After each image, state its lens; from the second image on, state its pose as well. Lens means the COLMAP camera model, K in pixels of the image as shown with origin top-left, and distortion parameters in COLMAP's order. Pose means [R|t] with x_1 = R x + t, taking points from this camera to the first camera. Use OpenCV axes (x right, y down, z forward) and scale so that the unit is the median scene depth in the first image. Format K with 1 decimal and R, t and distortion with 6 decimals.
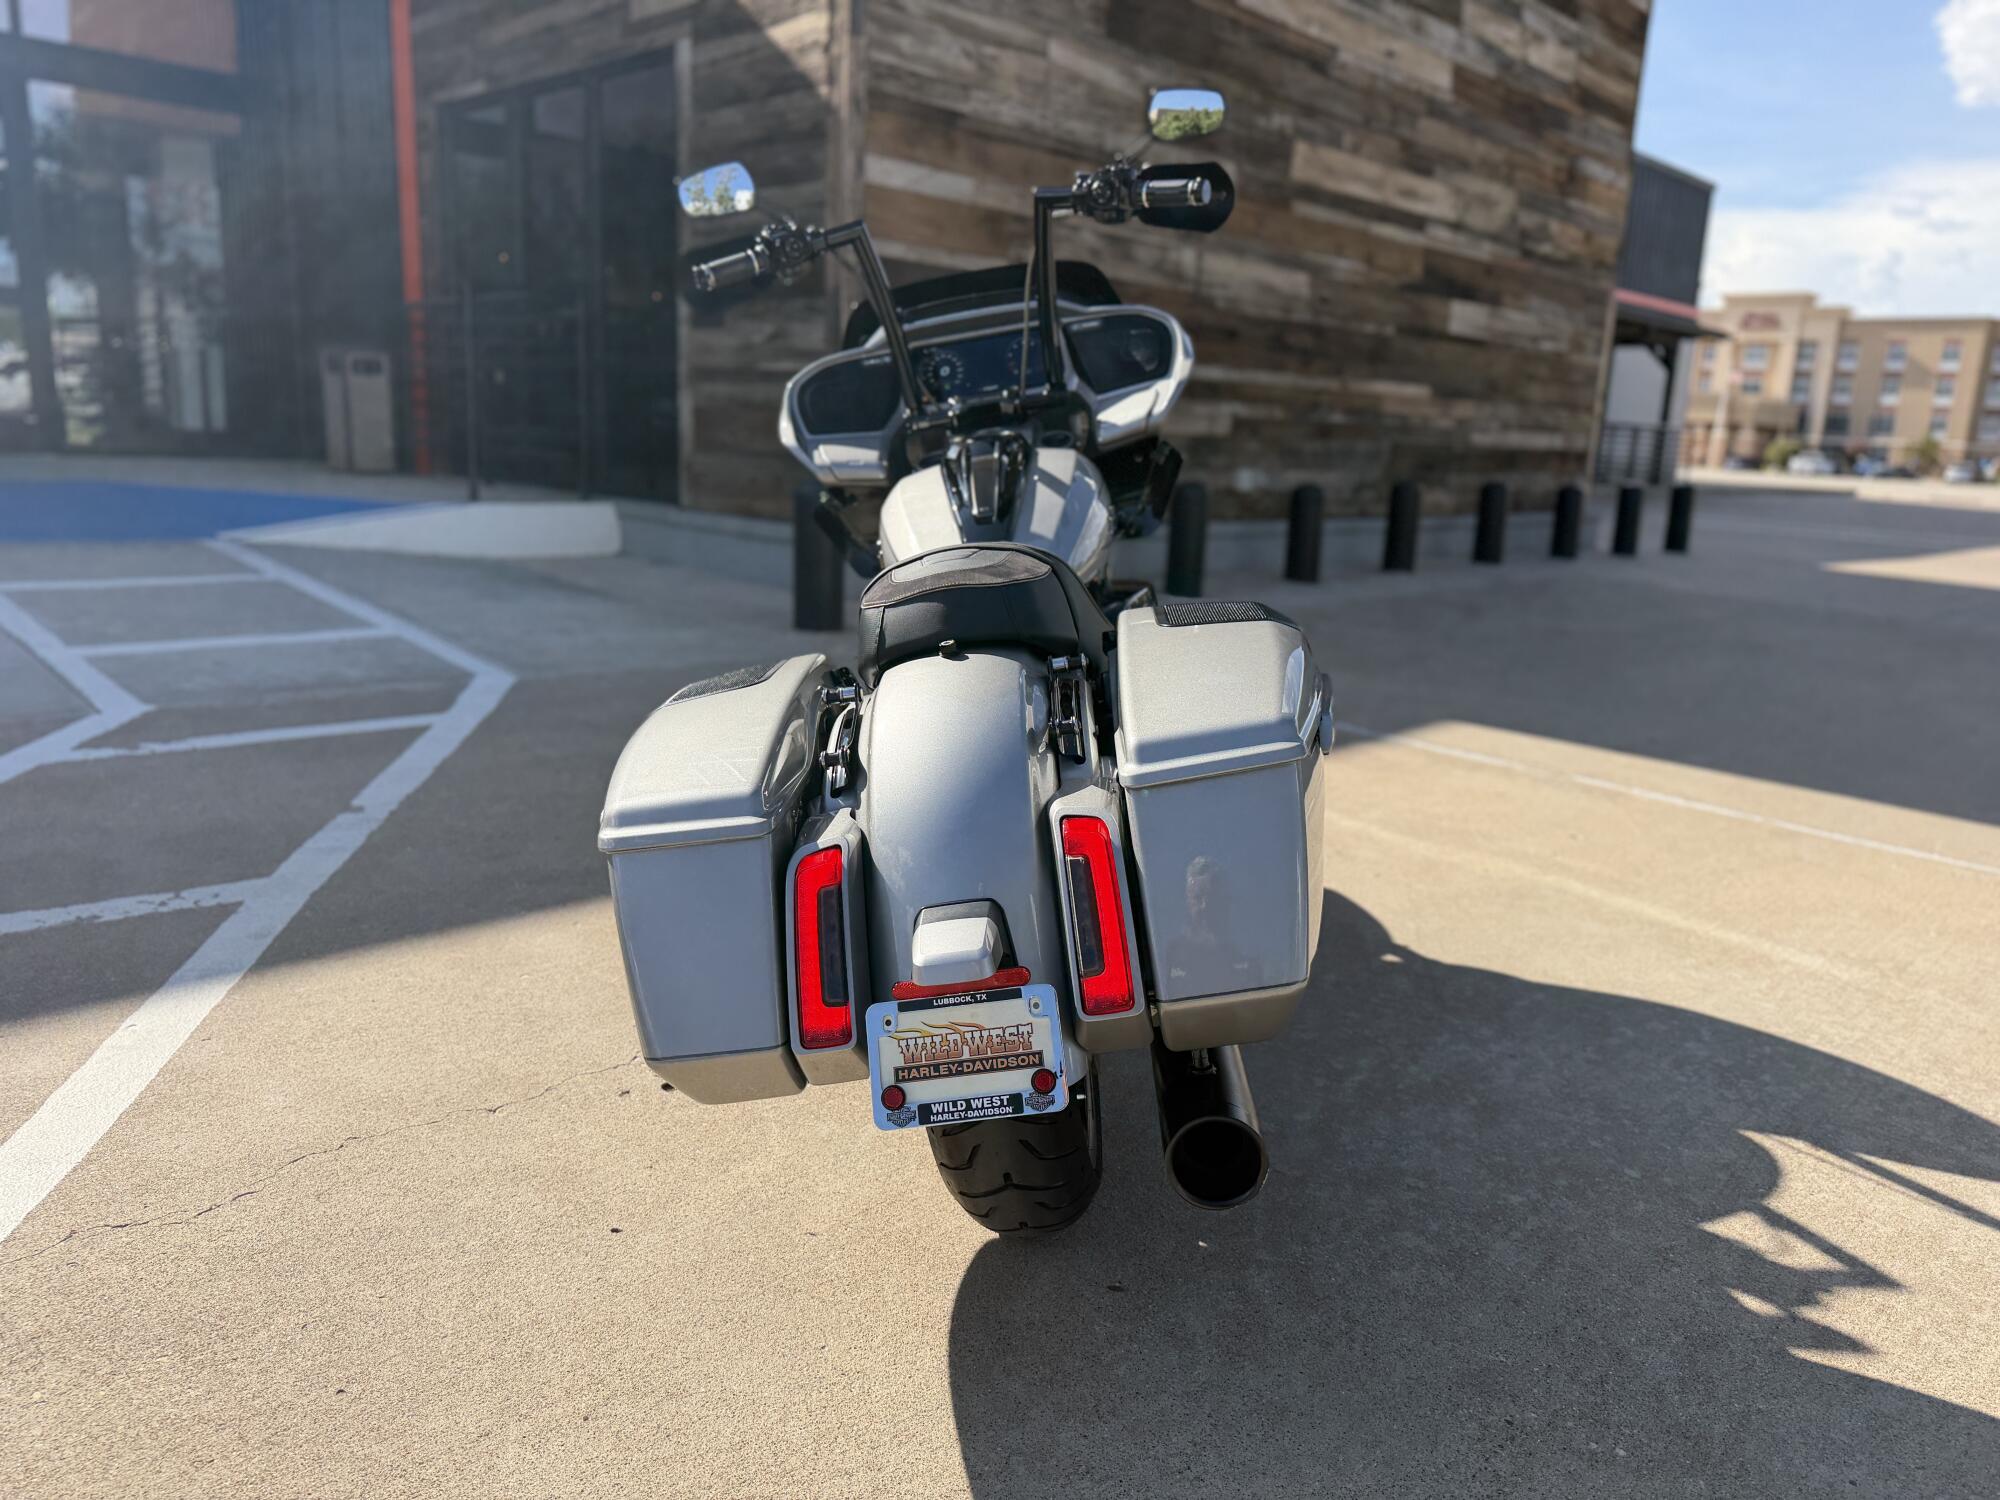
lens RADIAL K [[1414.4, 0, 988.0], [0, 1414.4, 761.0], [0, 0, 1]] dist [0.056511, -0.095570]
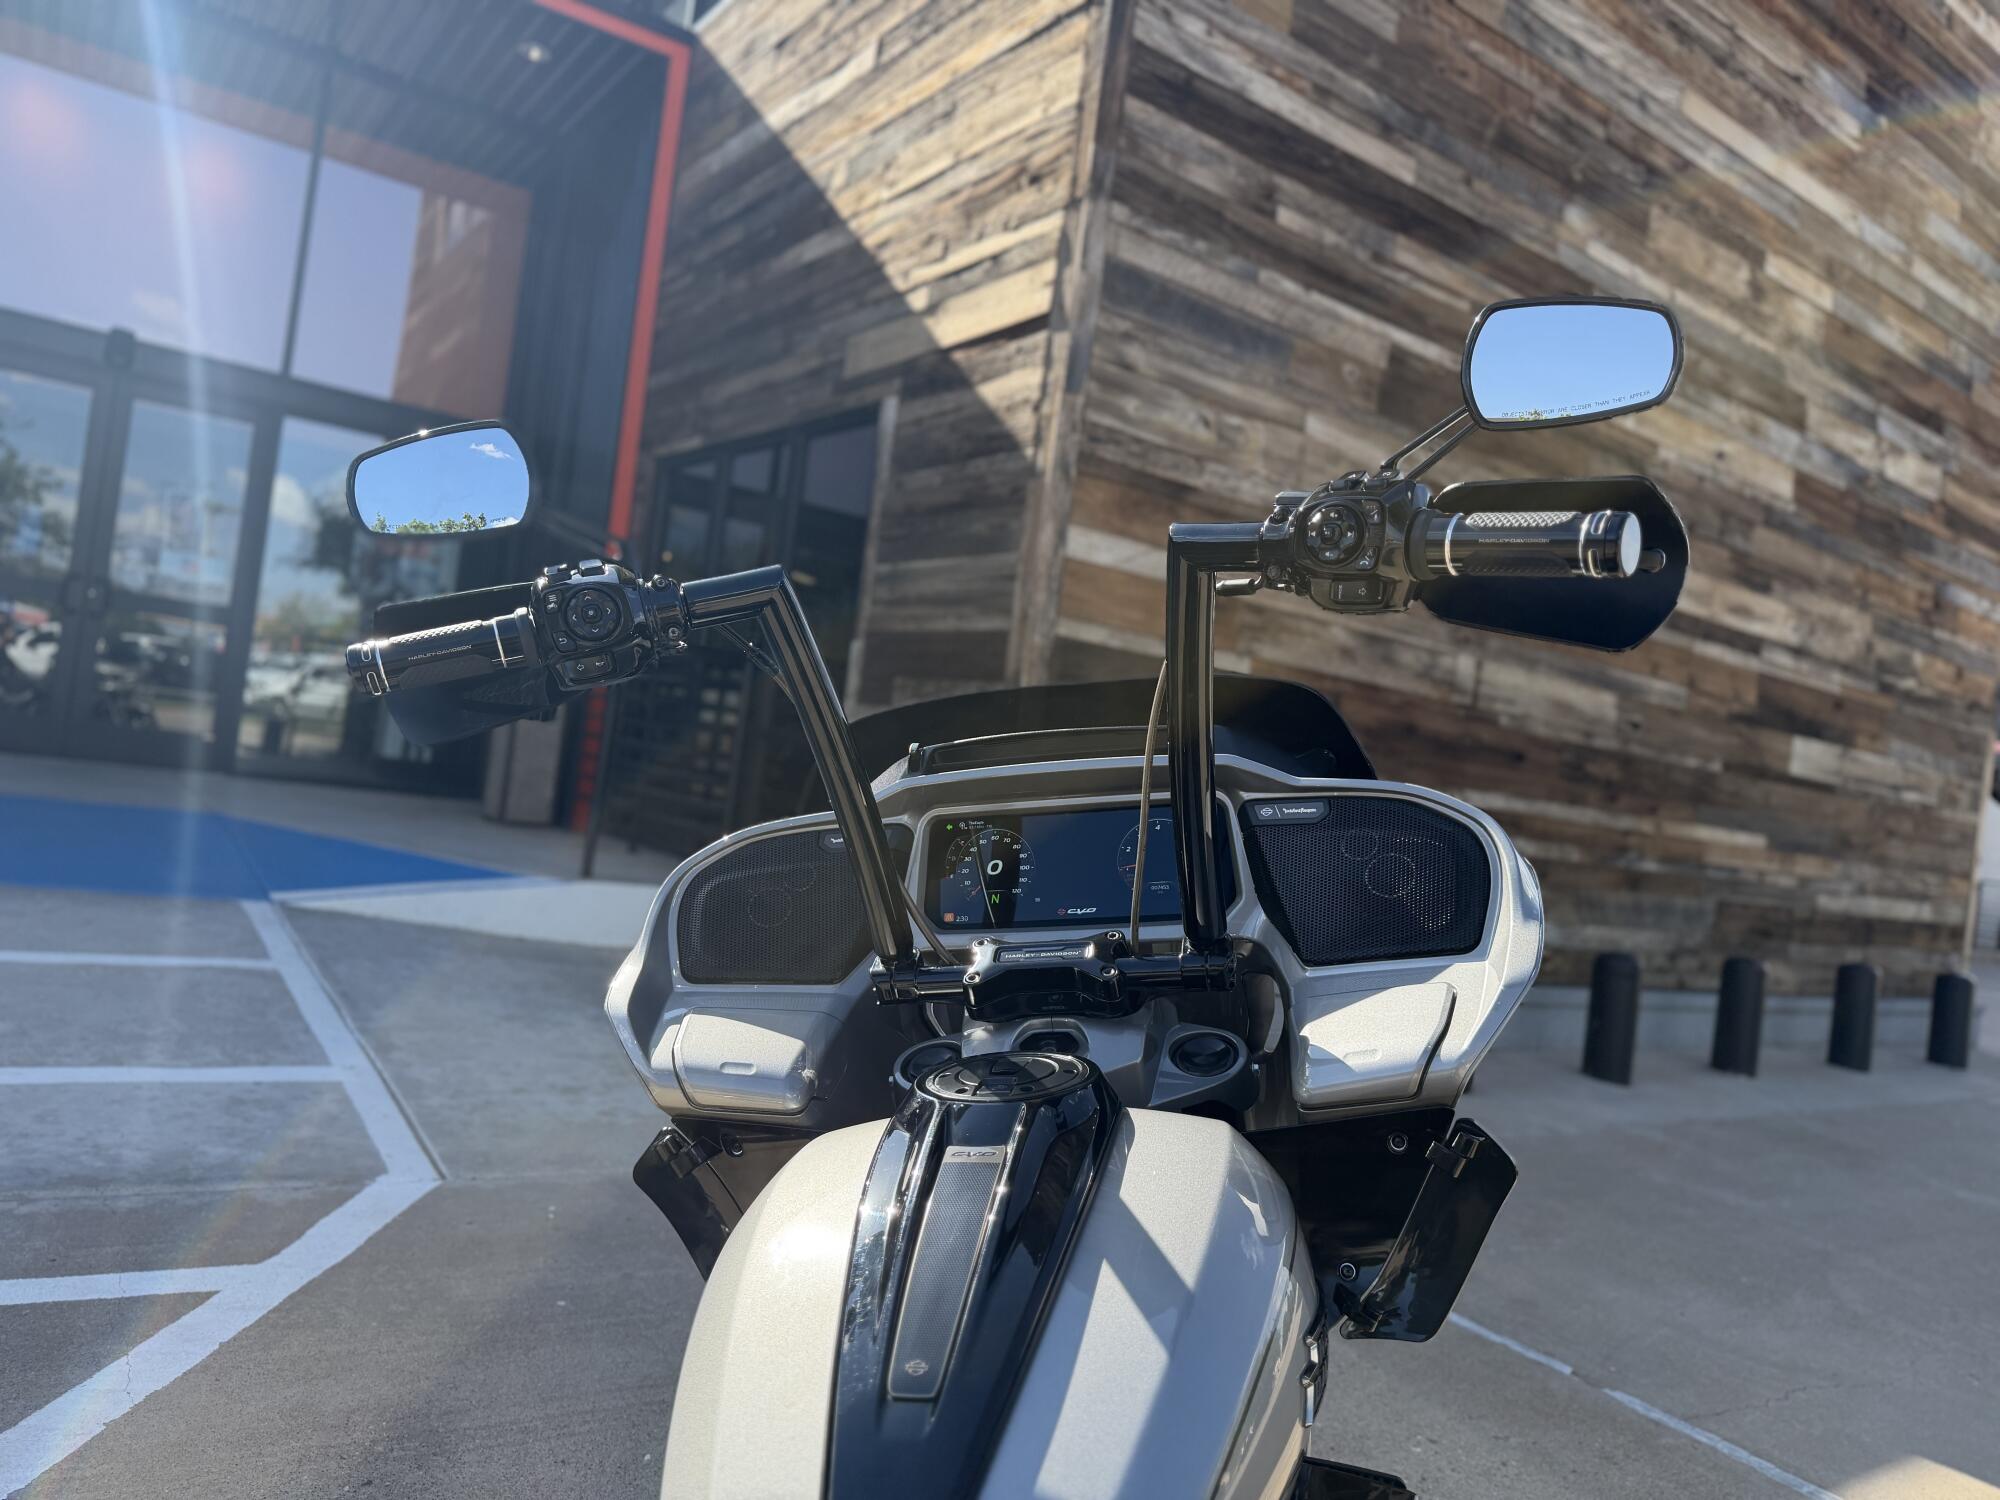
lens RADIAL K [[1414.4, 0, 988.0], [0, 1414.4, 761.0], [0, 0, 1]] dist [0.056511, -0.095570]
pose [[0.981260, 0.082249, -0.174250, 0.016744], [-0.123020, 0.963442, -0.238002, -0.065752], [0.148305, 0.254978, 0.955506, 0.173823]]
